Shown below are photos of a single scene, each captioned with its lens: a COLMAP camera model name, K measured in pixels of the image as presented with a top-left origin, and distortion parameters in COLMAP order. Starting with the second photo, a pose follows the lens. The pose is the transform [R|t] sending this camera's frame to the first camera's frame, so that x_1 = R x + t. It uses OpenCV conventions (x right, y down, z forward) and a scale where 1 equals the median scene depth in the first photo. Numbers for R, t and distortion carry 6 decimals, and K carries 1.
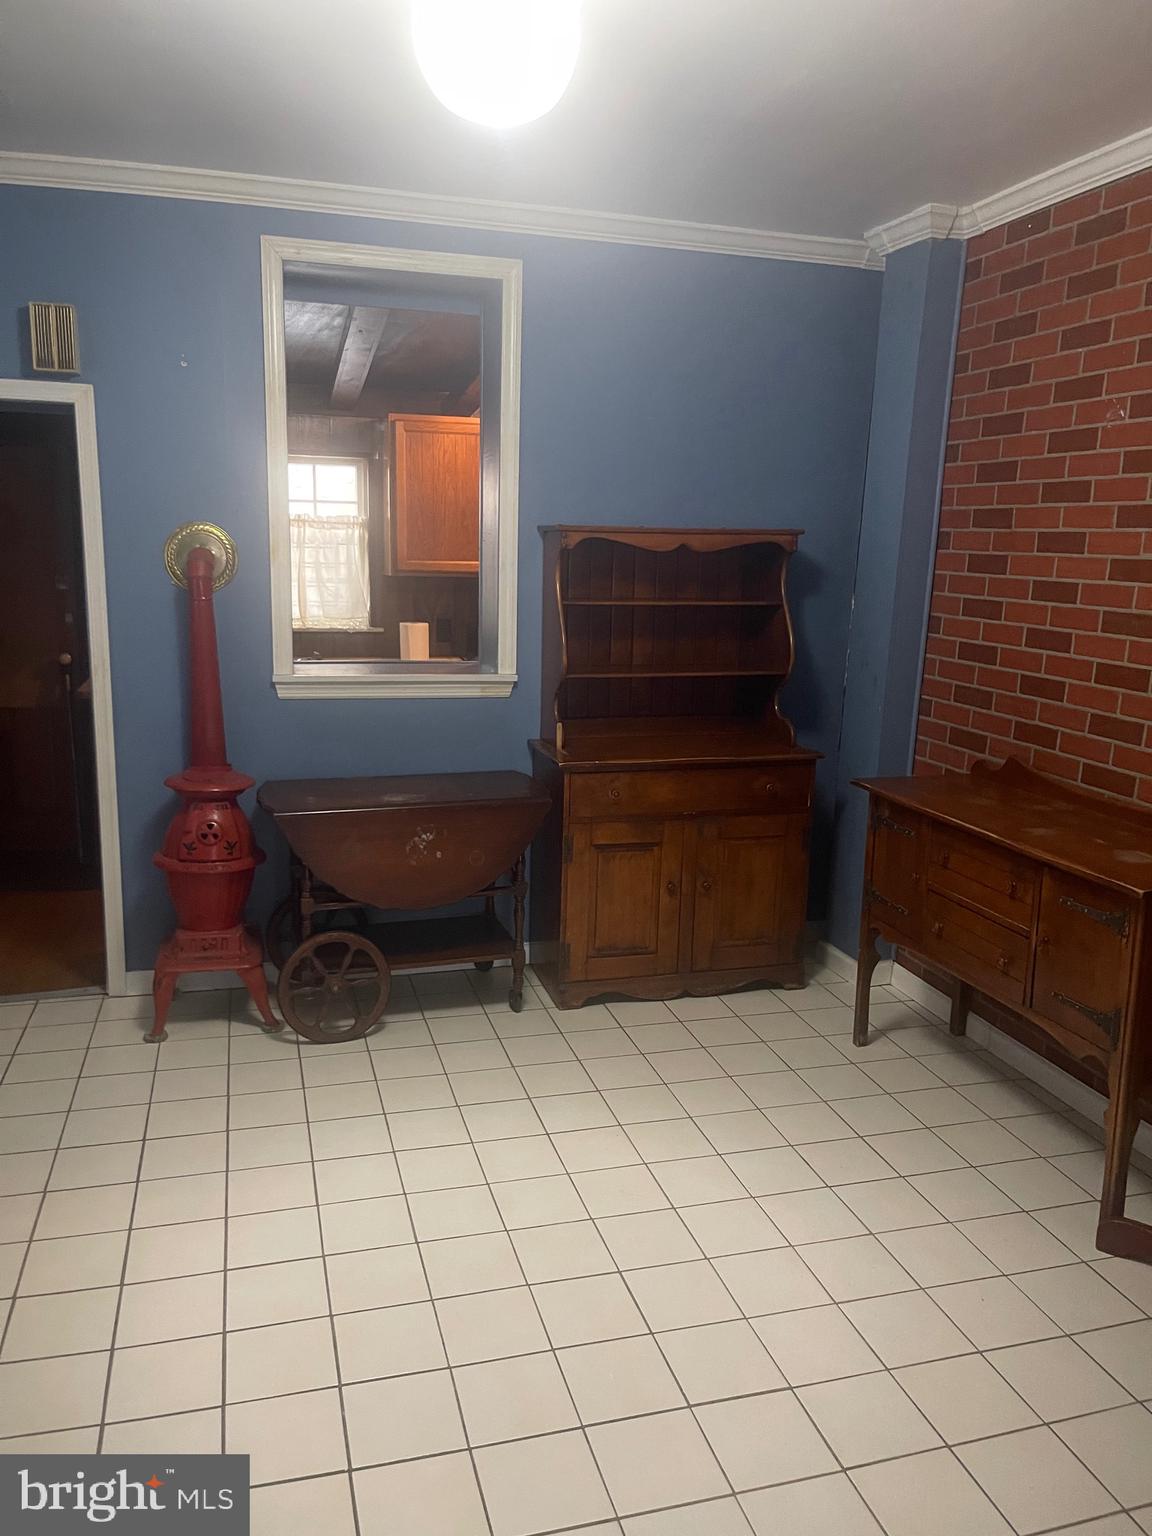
lens RADIAL K [[1153.9, 0, 575.2], [0, 1153.9, 764.9], [0, 0, 1]] dist [0.056009, -0.074668]
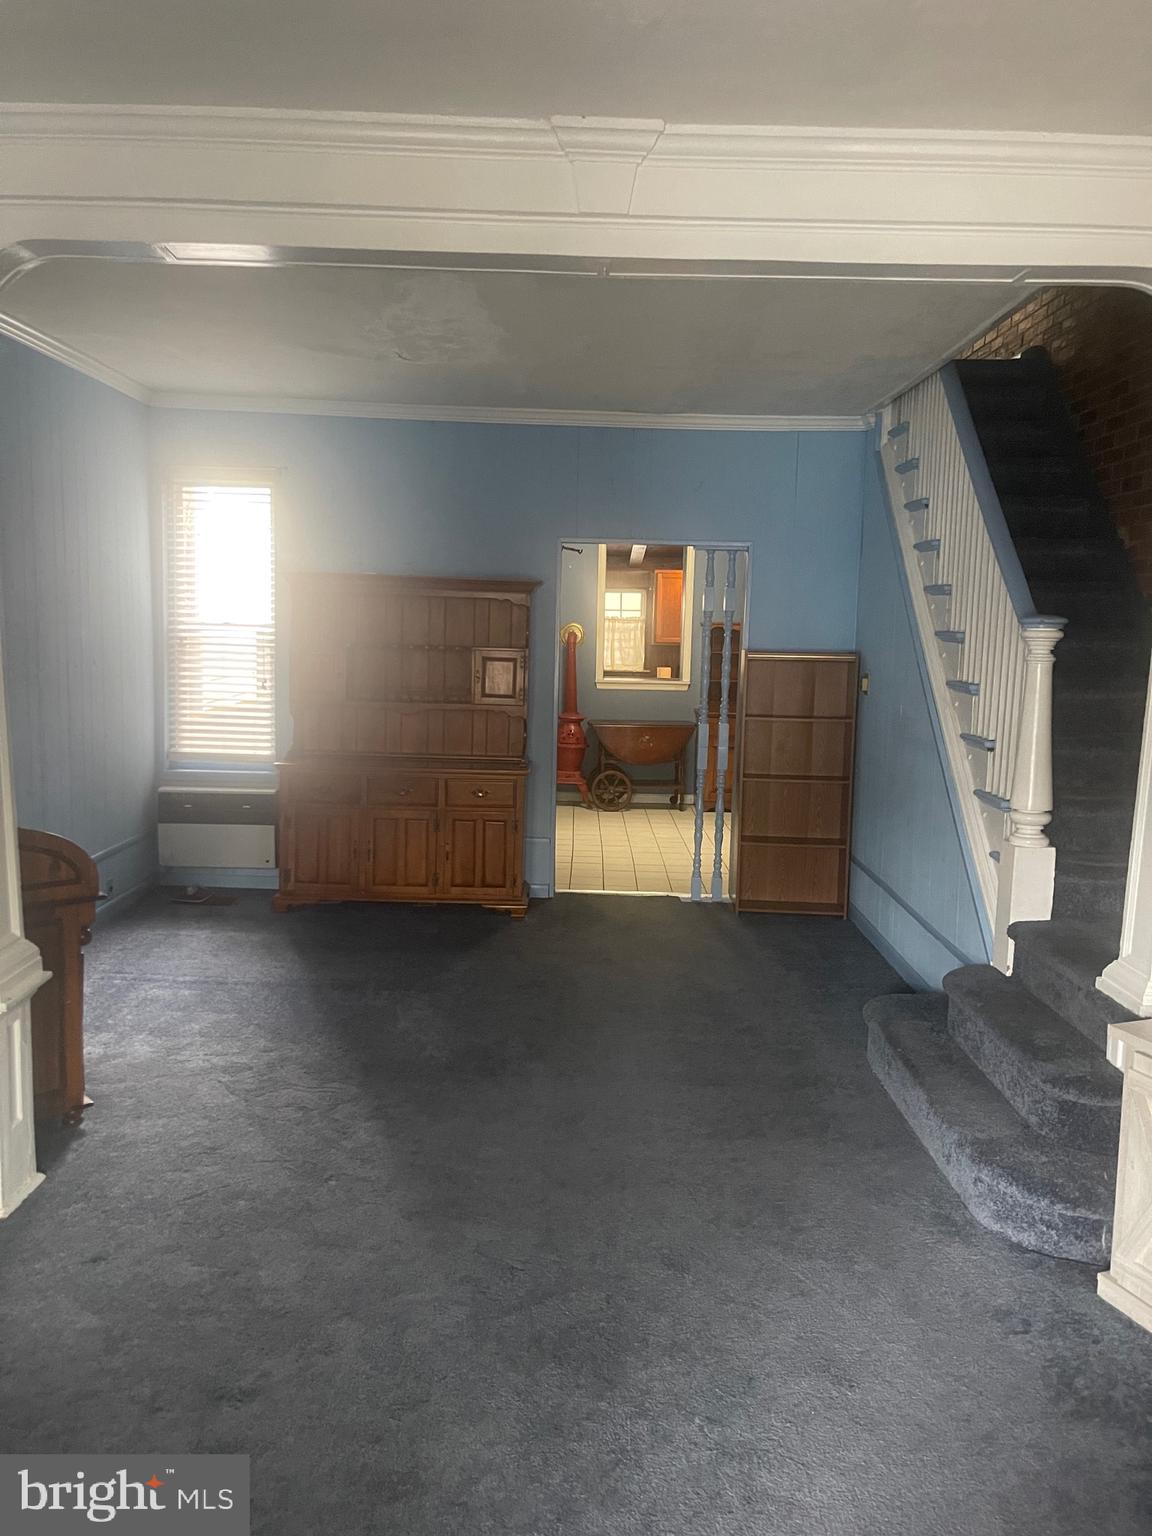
lens RADIAL K [[1153.9, 0, 567.9], [0, 1153.9, 762.7], [0, 0, 1]] dist [0.056009, -0.074668]
pose [[0.958665, 0.028586, -0.283097, 0.419737], [-0.049650, 0.996482, -0.067510, 0.286106], [0.280171, 0.078775, 0.956712, -1.486364]]
